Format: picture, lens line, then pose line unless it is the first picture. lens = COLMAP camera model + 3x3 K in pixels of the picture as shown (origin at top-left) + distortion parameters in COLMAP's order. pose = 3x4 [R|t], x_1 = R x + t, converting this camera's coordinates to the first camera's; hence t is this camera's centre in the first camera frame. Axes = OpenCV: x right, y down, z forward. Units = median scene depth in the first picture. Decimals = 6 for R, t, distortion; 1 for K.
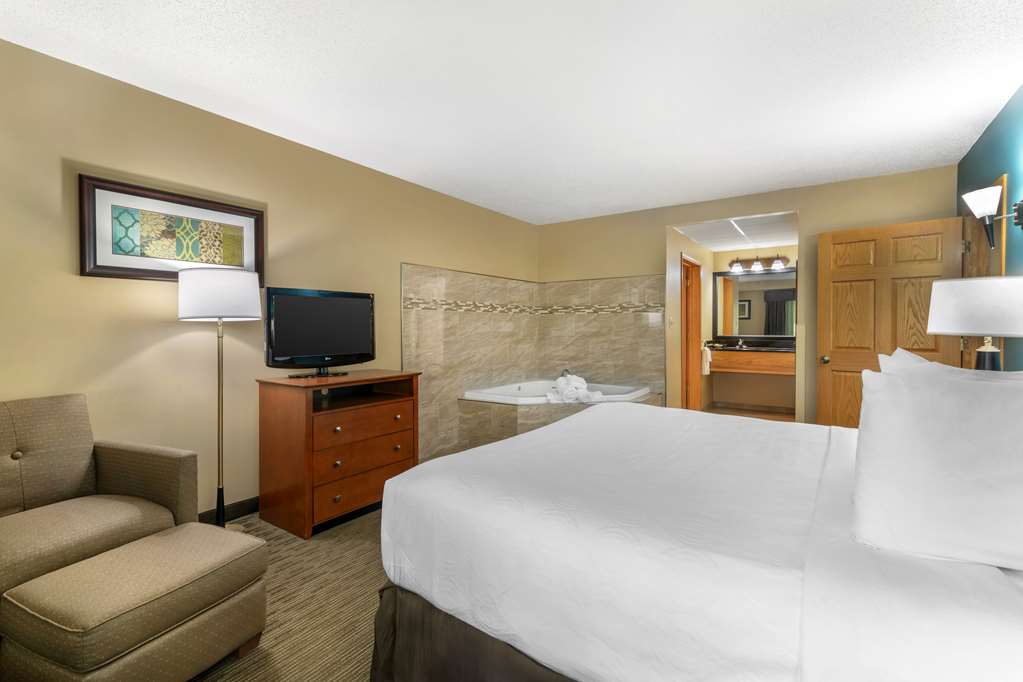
lens RADIAL K [[479.3, 0, 514.9], [0, 479.3, 327.9], [0, 0, 1]] dist [0.000643, 0.000135]
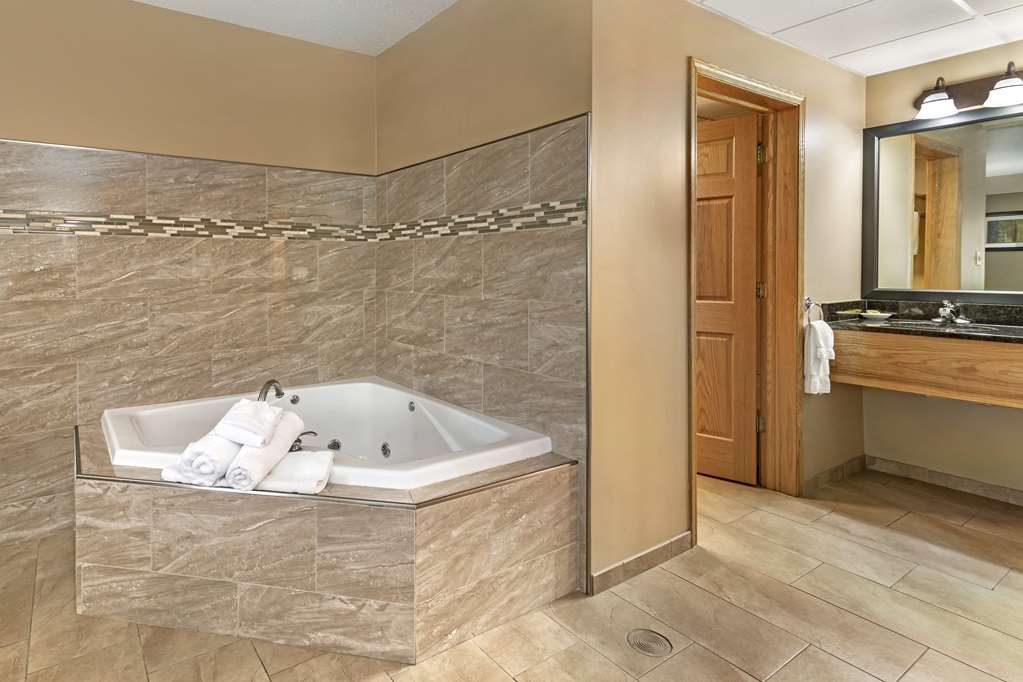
lens RADIAL K [[487.6, 0, 512.1], [0, 487.6, 271.2], [0, 0, 1]] dist [0.004503, 0.000525]
pose [[0.913283, 0.002089, -0.407319, 0.478882], [0.001157, 0.999970, 0.007722, -0.003294], [0.407323, -0.007524, 0.913253, 0.785674]]
